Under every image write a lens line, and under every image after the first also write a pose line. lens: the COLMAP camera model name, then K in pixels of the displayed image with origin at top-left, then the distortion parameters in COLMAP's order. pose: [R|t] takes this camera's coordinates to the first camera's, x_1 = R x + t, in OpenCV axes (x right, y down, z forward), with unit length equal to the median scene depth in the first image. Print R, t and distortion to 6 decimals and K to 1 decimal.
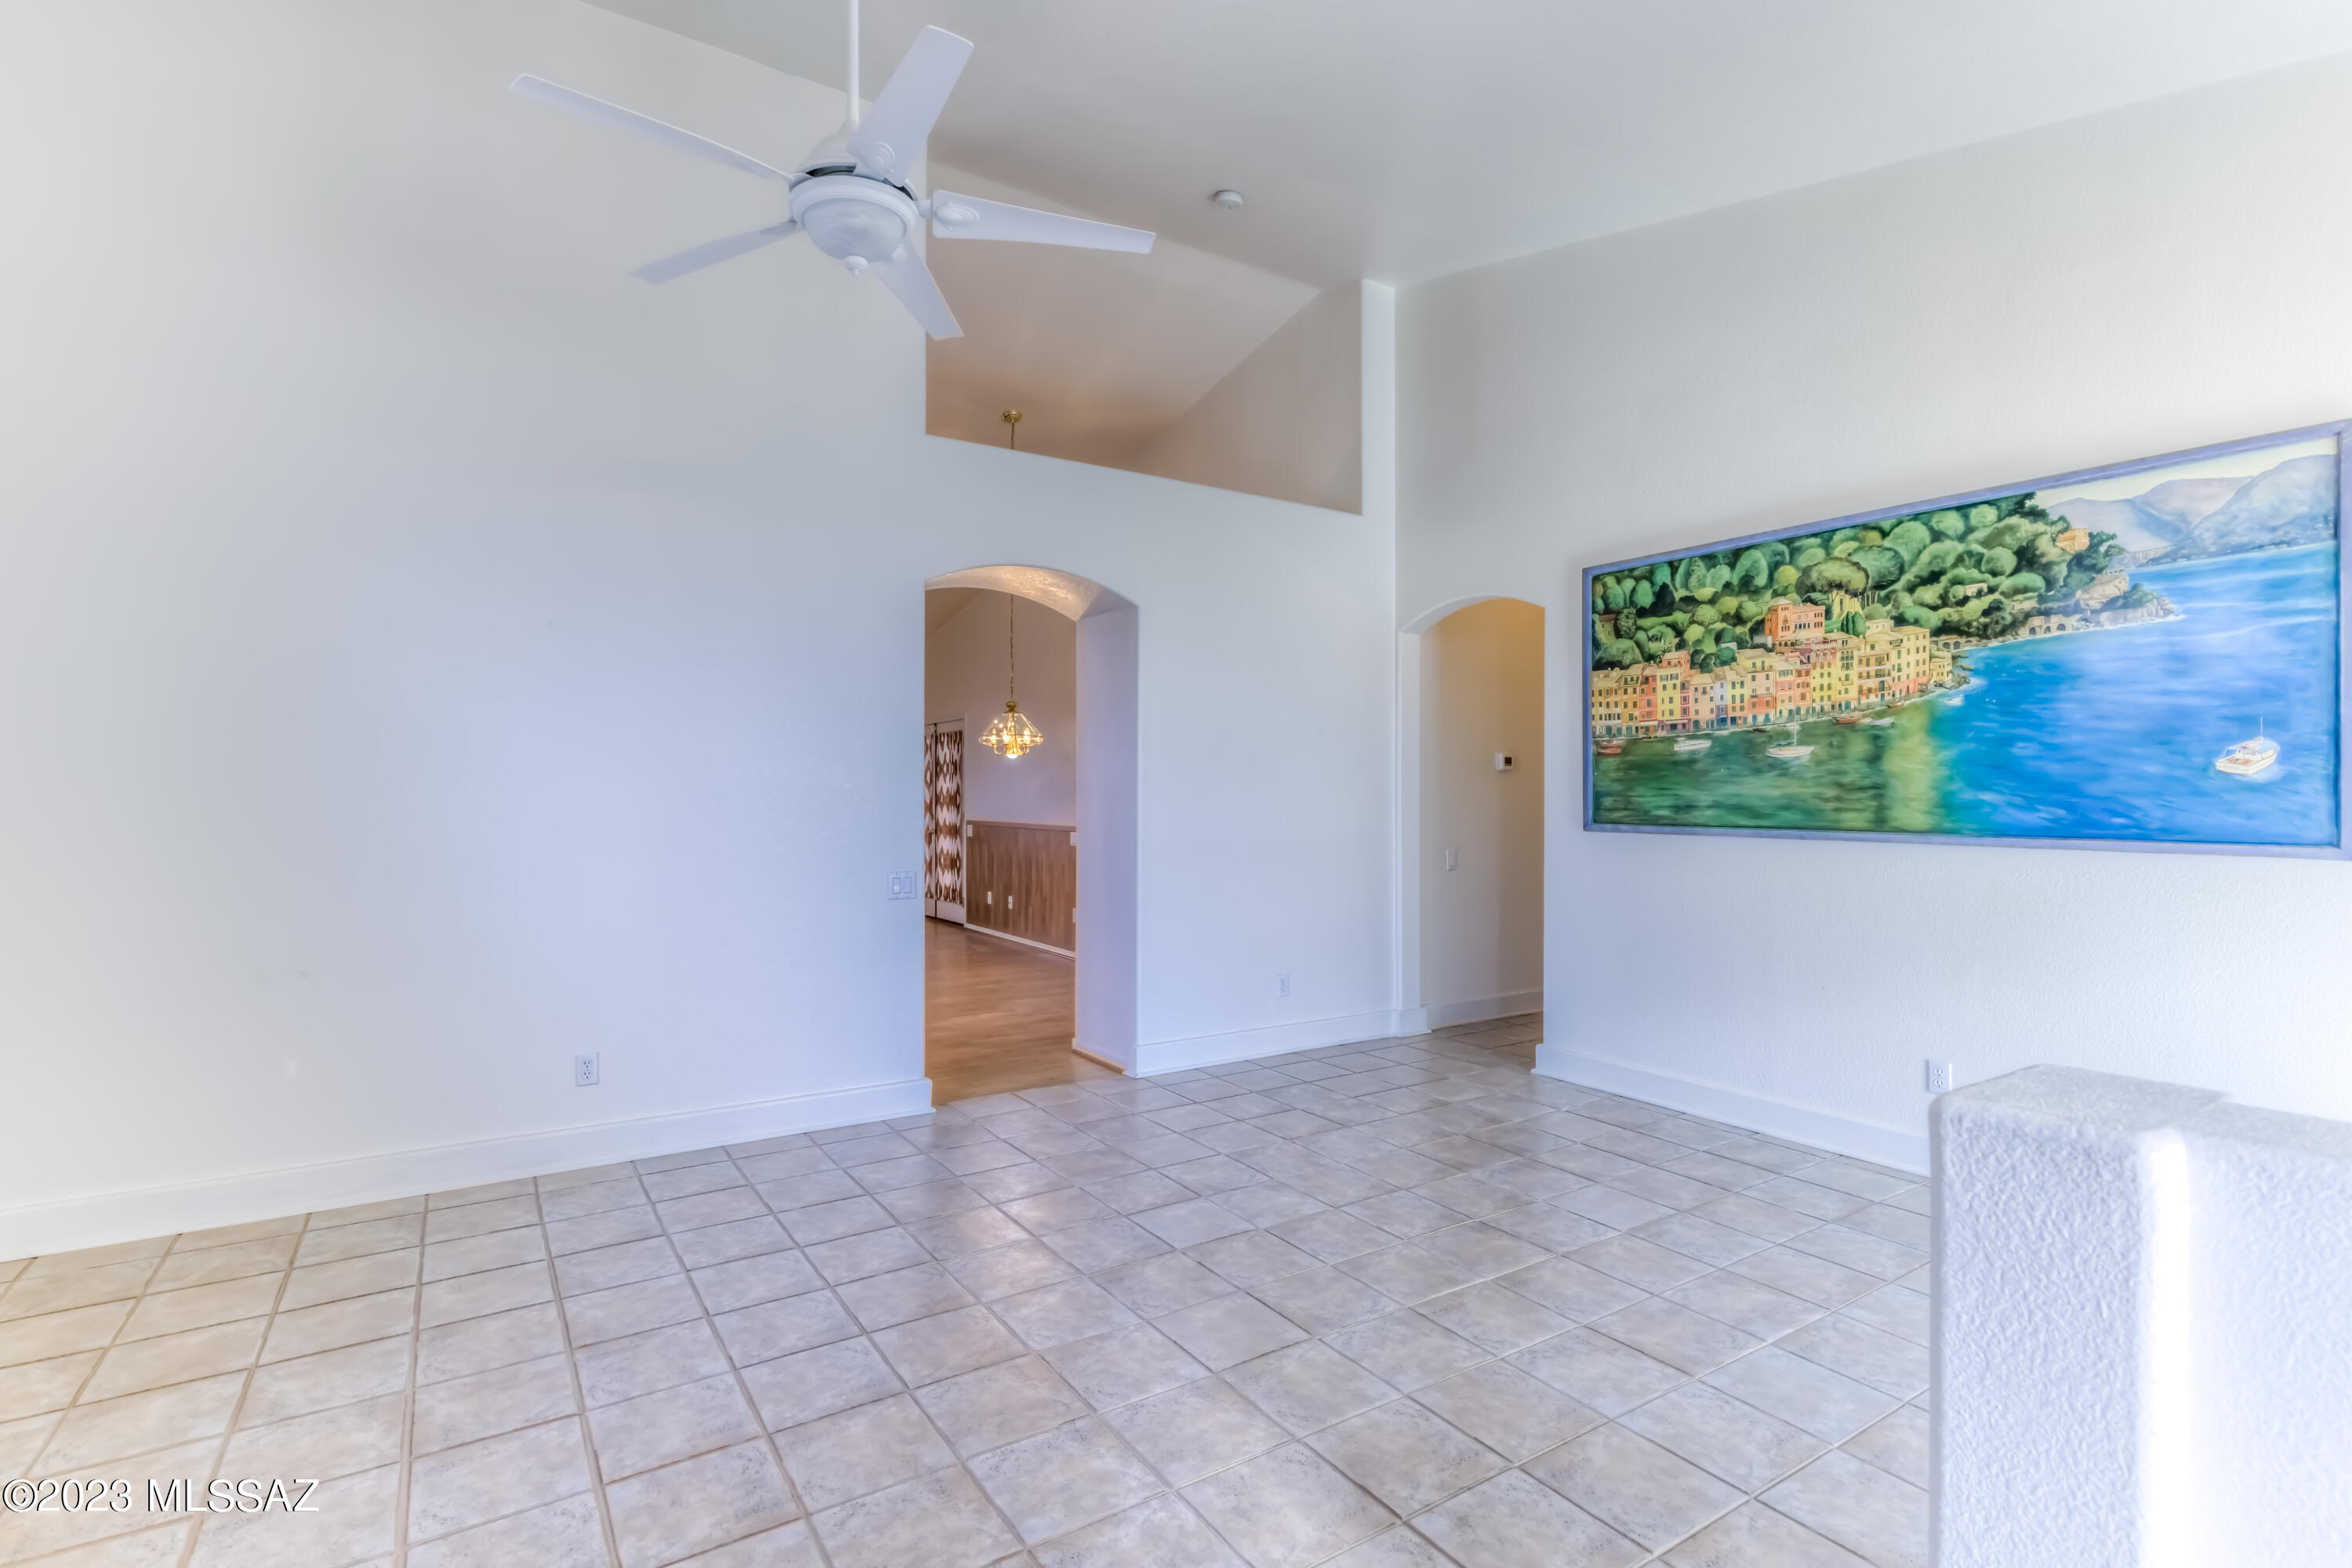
lens RADIAL K [[1101.9, 0, 1190.5], [0, 1101.9, 786.2], [0, 0, 1]] dist [0.004341, -0.001954]
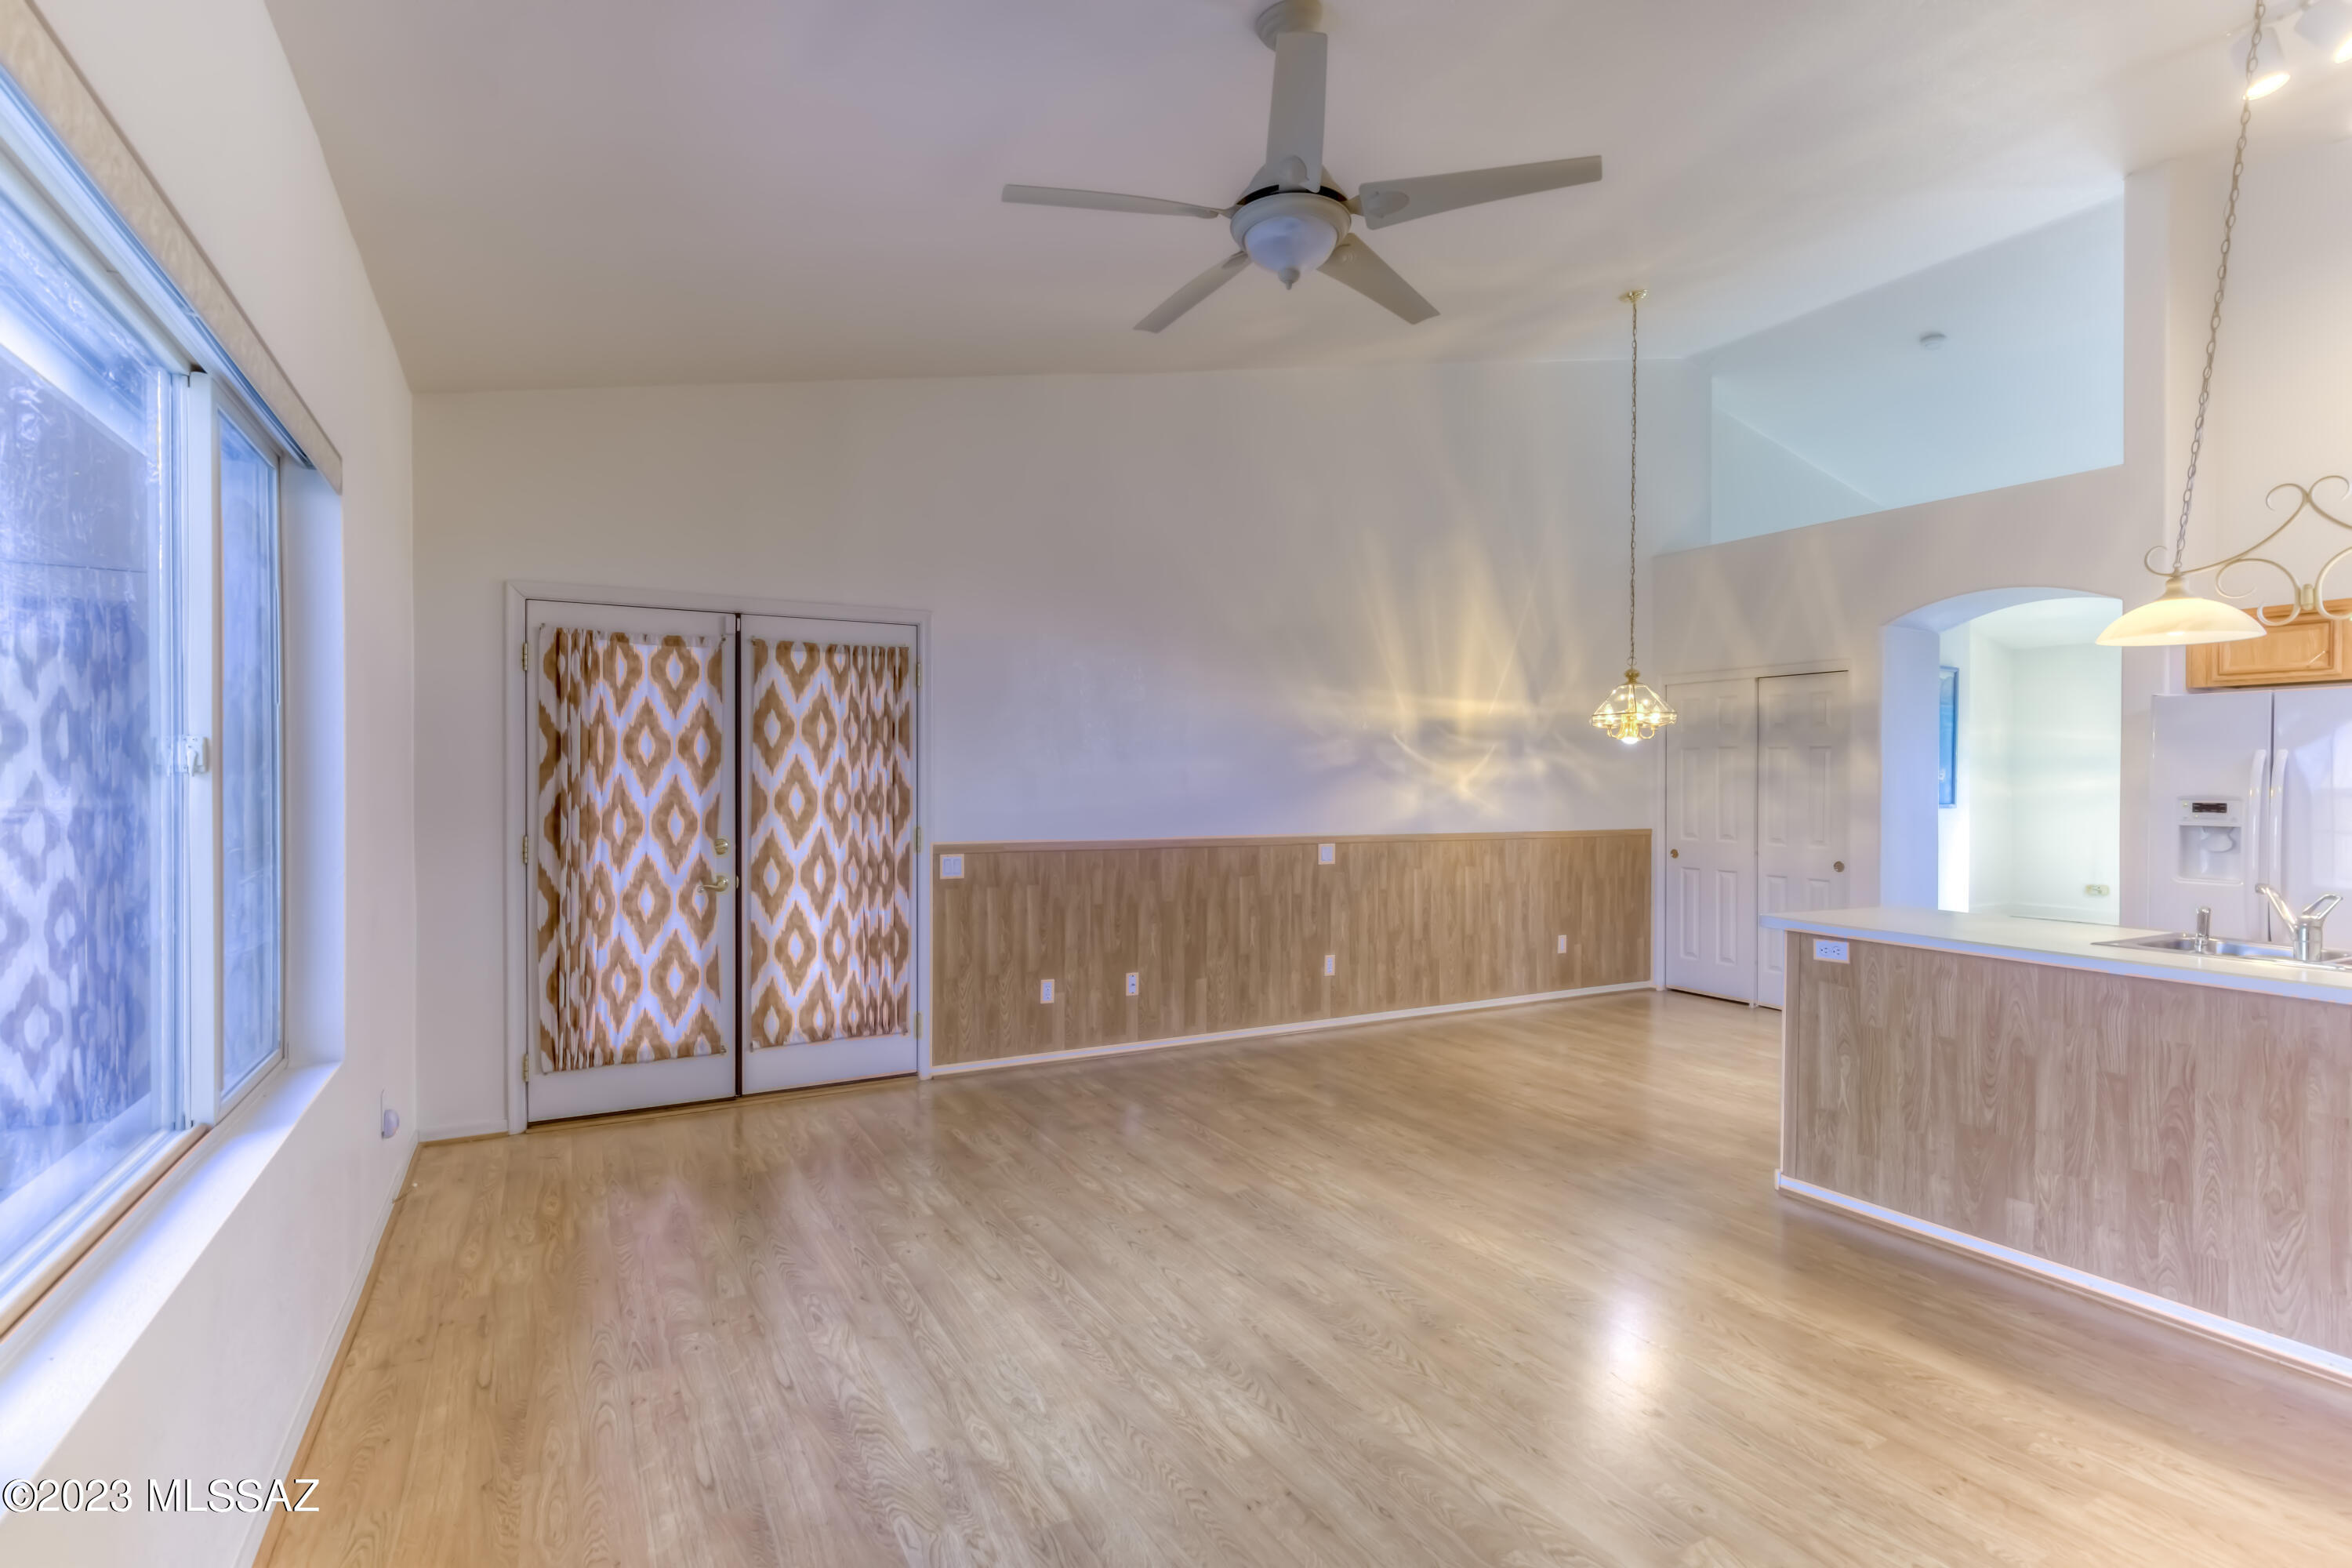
lens RADIAL K [[1101.9, 0, 1144.8], [0, 1101.9, 793.9], [0, 0, 1]] dist [0.004341, -0.001954]
pose [[0.081190, -0.015684, 0.996575, -1.709319], [-0.011321, 0.999797, 0.016657, 0.001774], [-0.996634, -0.012635, 0.080996, 2.270634]]
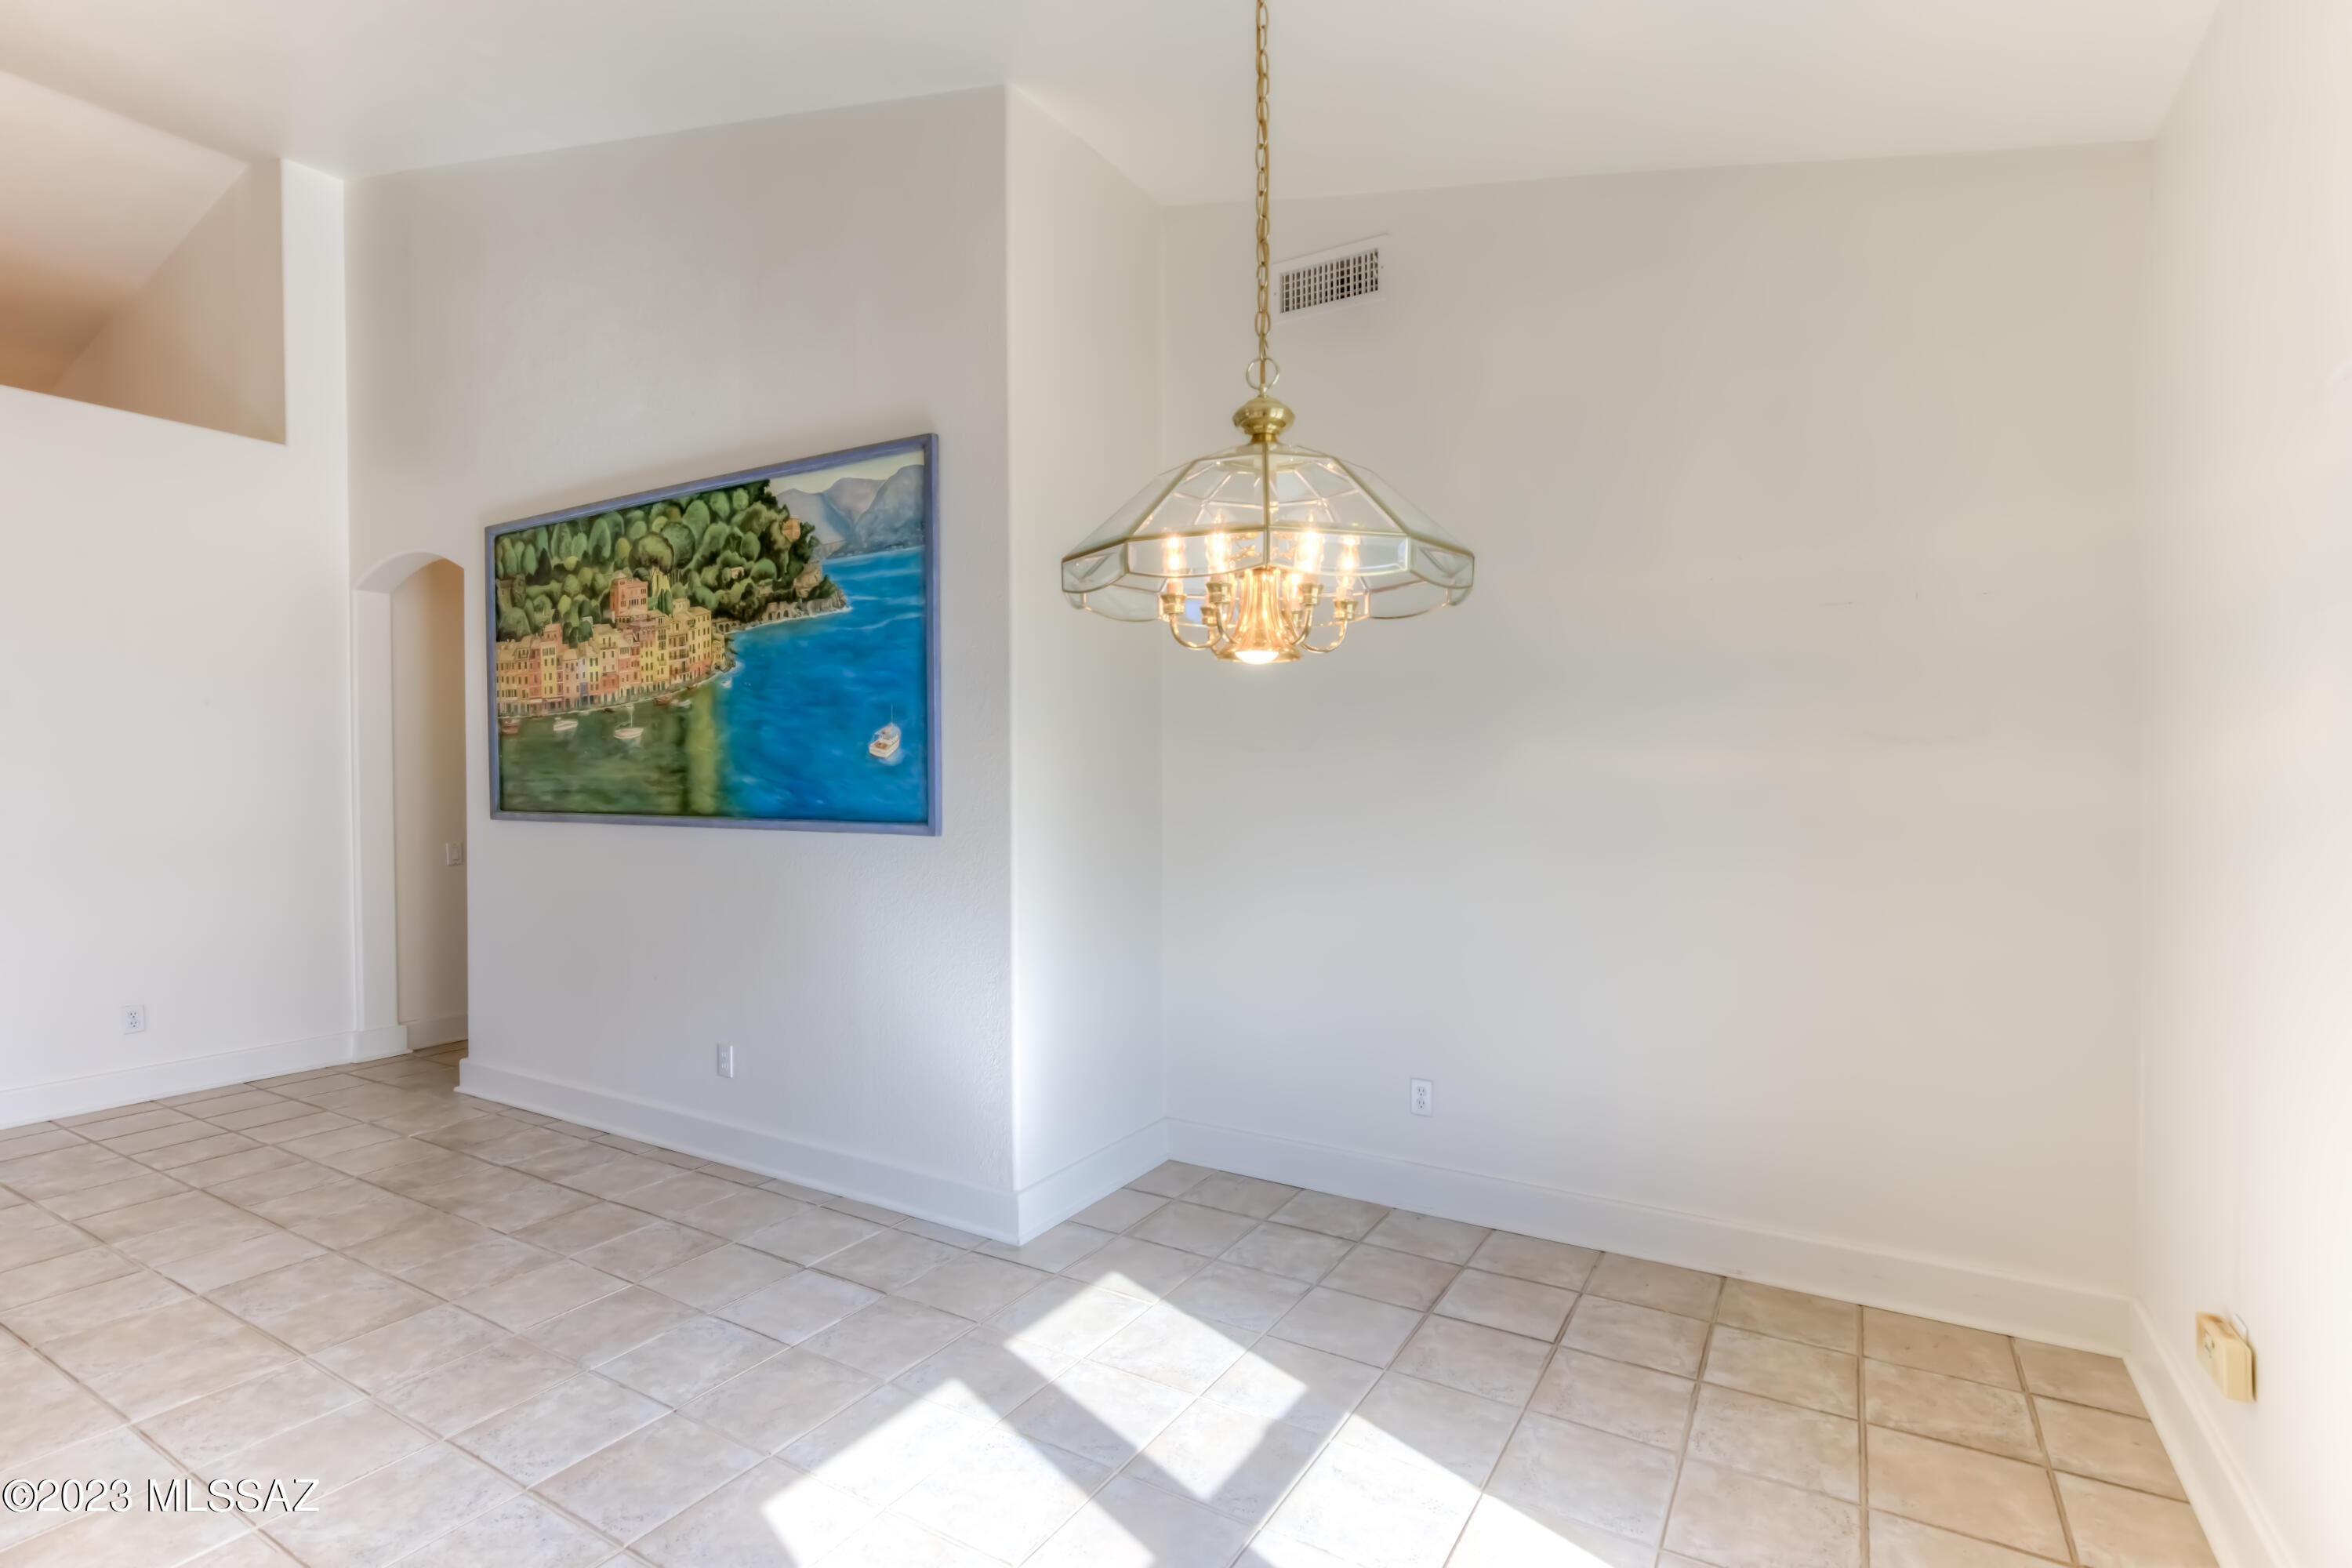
lens RADIAL K [[1101.9, 0, 1189.6], [0, 1101.9, 789.7], [0, 0, 1]] dist [0.004341, -0.001954]
pose [[0.900219, -0.010134, 0.435320, 0.591997], [0.002155, 0.999821, 0.018819, 0.000660], [-0.435432, -0.016003, 0.900079, -0.076111]]
